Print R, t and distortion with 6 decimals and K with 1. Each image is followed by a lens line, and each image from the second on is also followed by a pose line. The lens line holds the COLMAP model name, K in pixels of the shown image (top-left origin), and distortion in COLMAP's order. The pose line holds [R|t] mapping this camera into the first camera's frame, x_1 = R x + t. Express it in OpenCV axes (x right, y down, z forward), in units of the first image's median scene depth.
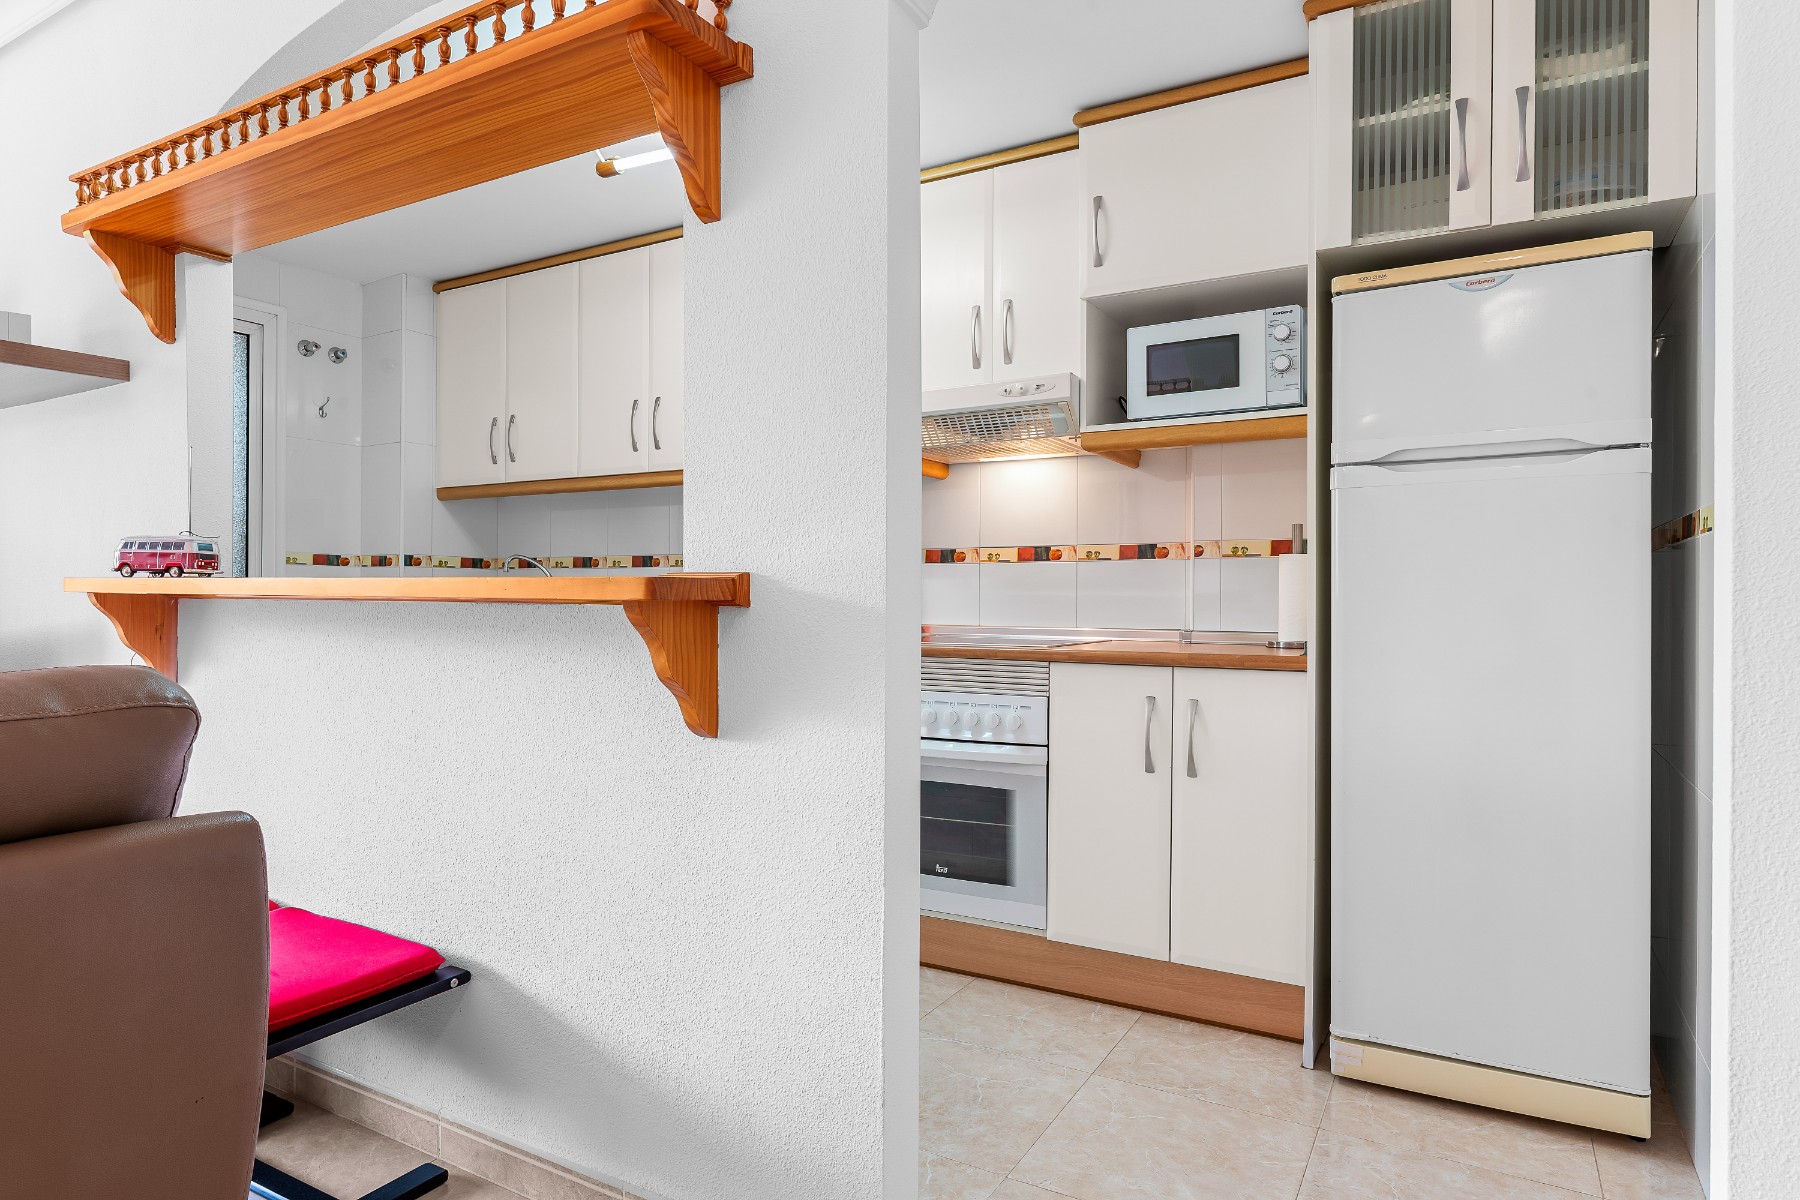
lens RADIAL K [[1038.2, 0, 896.3], [0, 1038.2, 598.2], [0, 0, 1]] dist [0.001395, -0.001110]
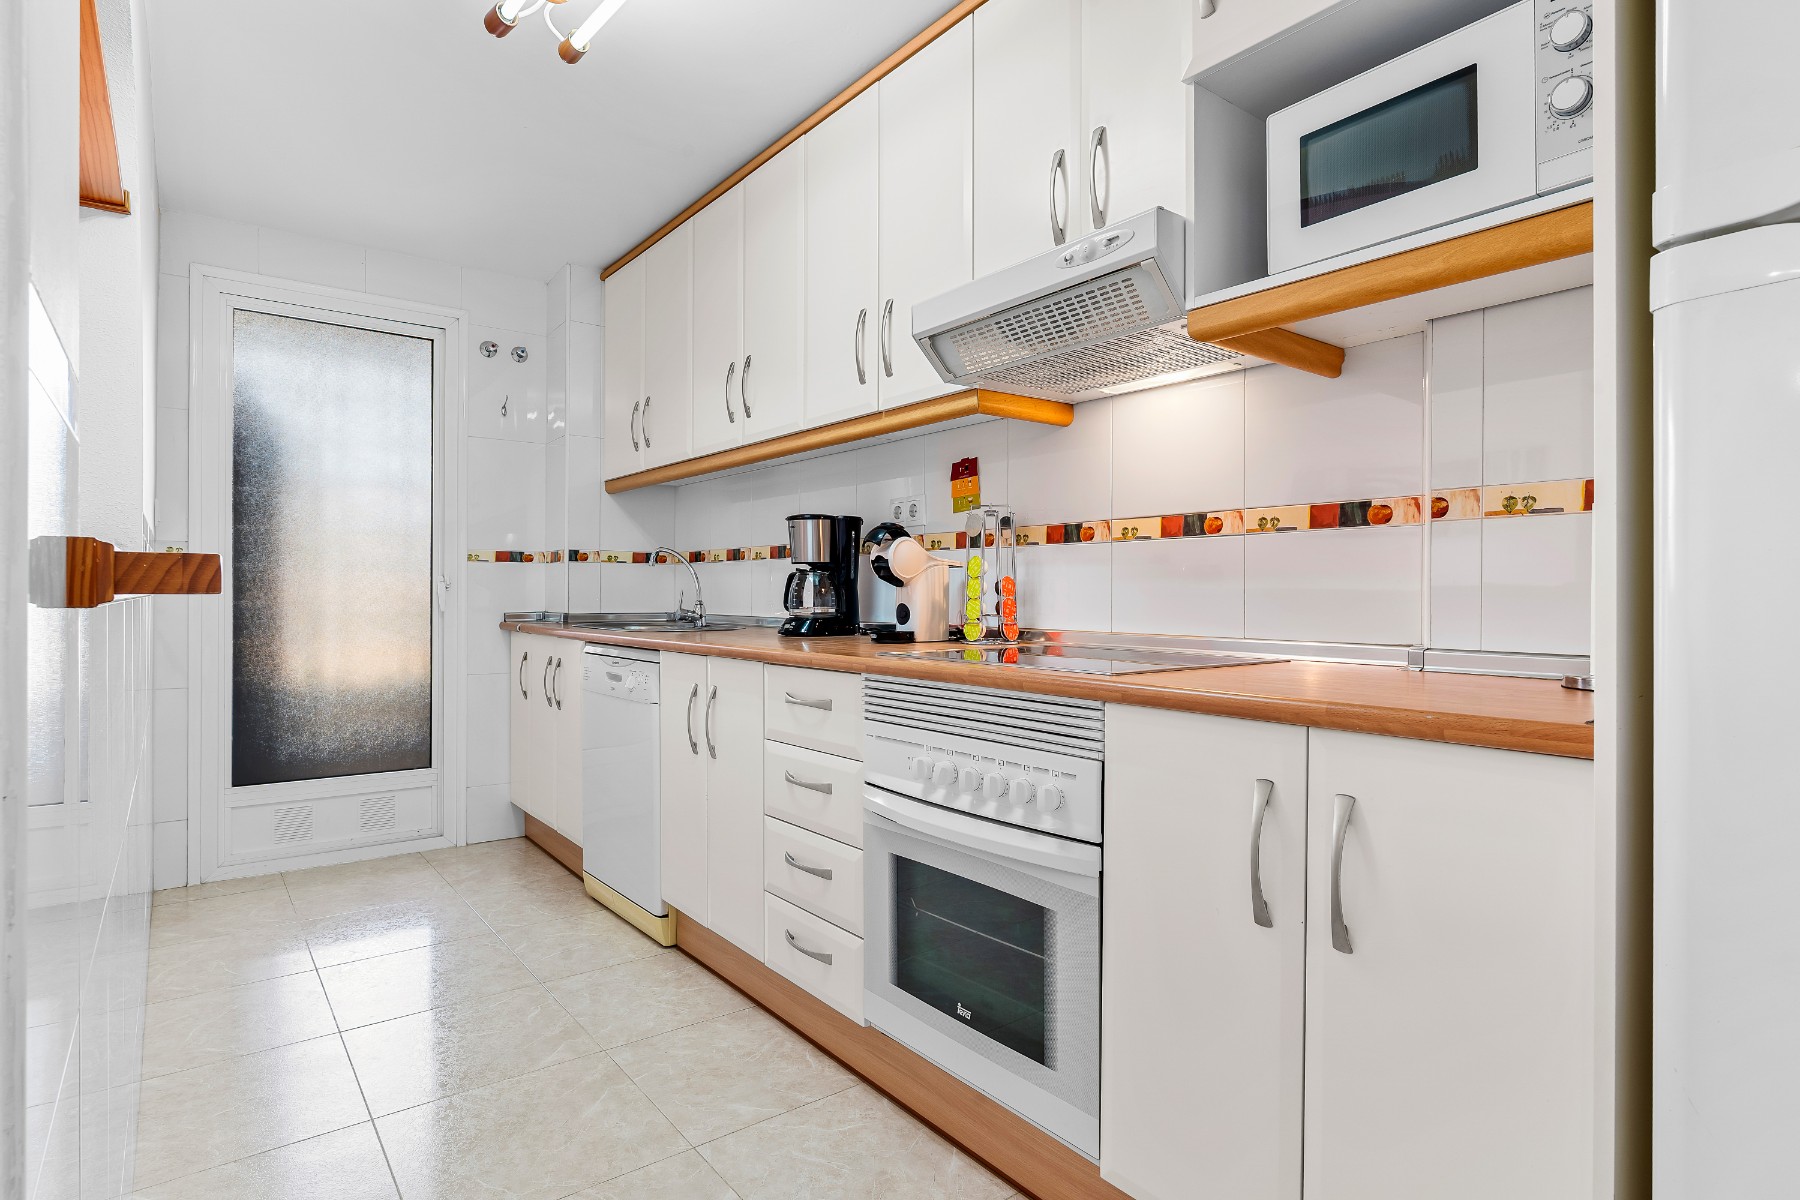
lens RADIAL K [[935.8, 0, 902.4], [0, 935.8, 593.0], [0, 0, 1]] dist [-0.000522, 0.000935]
pose [[0.921866, -0.001914, -0.387503, 0.219210], [0.001034, 0.999996, -0.002479, 0.001910], [0.387507, 0.001884, 0.921865, 0.419220]]
